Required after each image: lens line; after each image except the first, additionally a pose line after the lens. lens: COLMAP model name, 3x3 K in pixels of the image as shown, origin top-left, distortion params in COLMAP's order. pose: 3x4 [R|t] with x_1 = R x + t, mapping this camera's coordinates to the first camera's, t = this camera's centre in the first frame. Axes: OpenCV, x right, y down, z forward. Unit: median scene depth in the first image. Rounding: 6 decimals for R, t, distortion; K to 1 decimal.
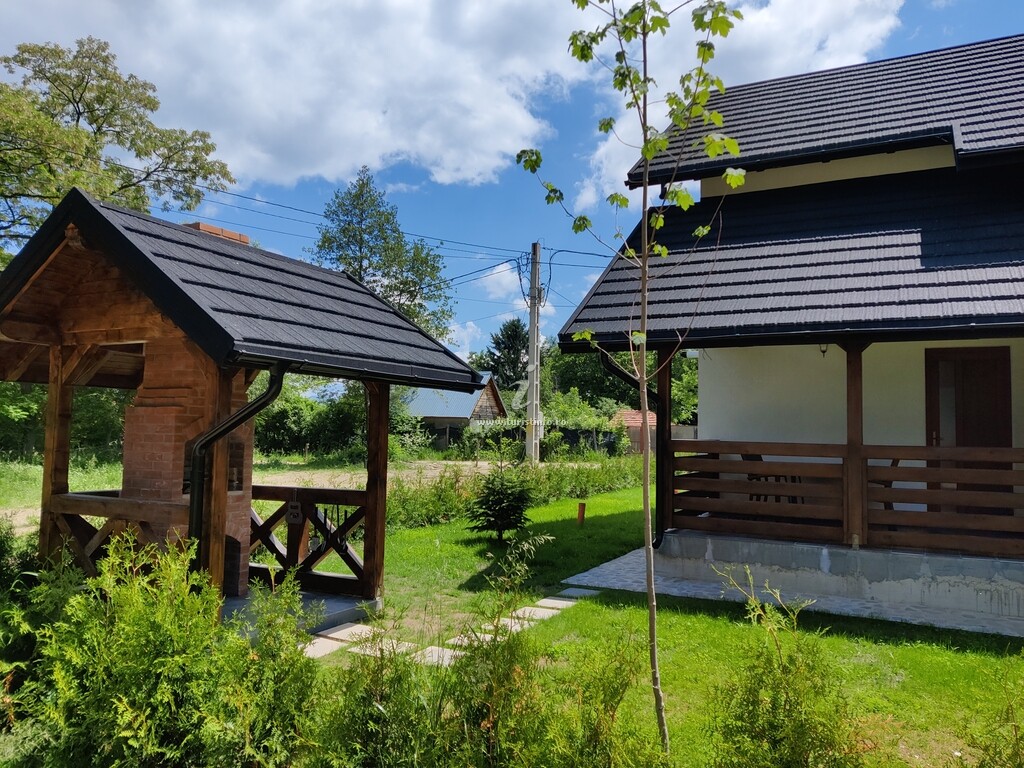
lens RADIAL K [[762.6, 0, 513.4], [0, 762.6, 383.1], [0, 0, 1]] dist [0.020777, -0.017726]
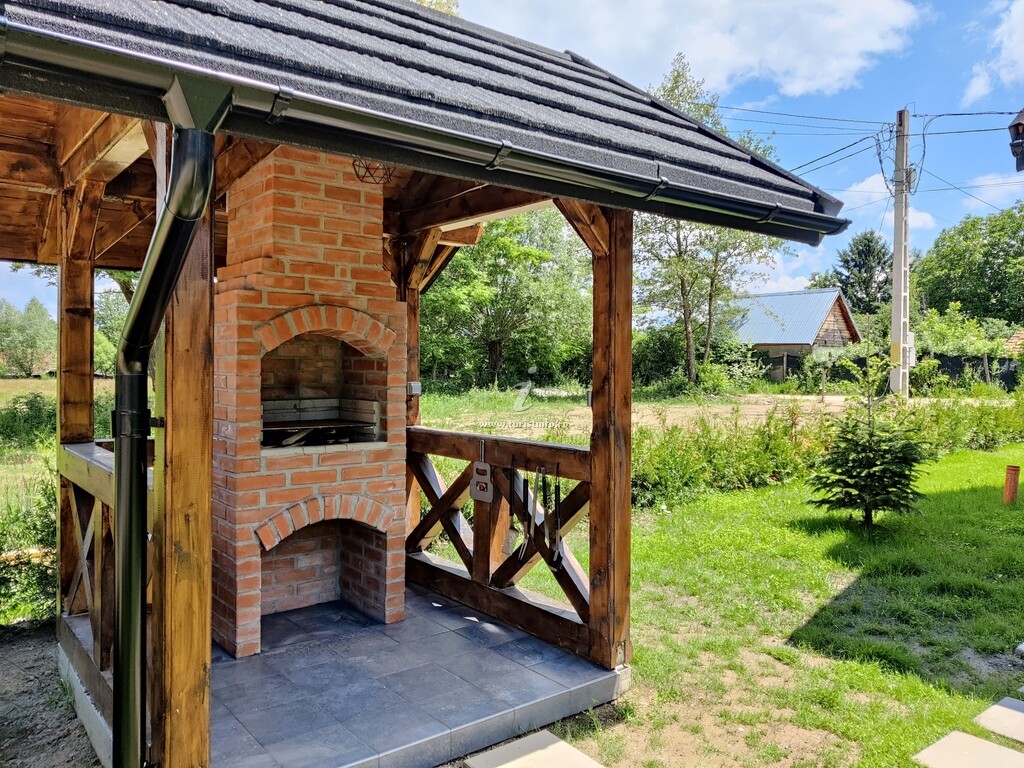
lens RADIAL K [[762.6, 0, 529.8], [0, 762.6, 363.8], [0, 0, 1]] dist [0.020777, -0.017726]
pose [[0.916305, -0.009130, -0.400377, -0.015482], [0.033729, 0.997947, 0.054436, 0.029374], [0.399058, -0.063384, 0.914732, 0.279903]]
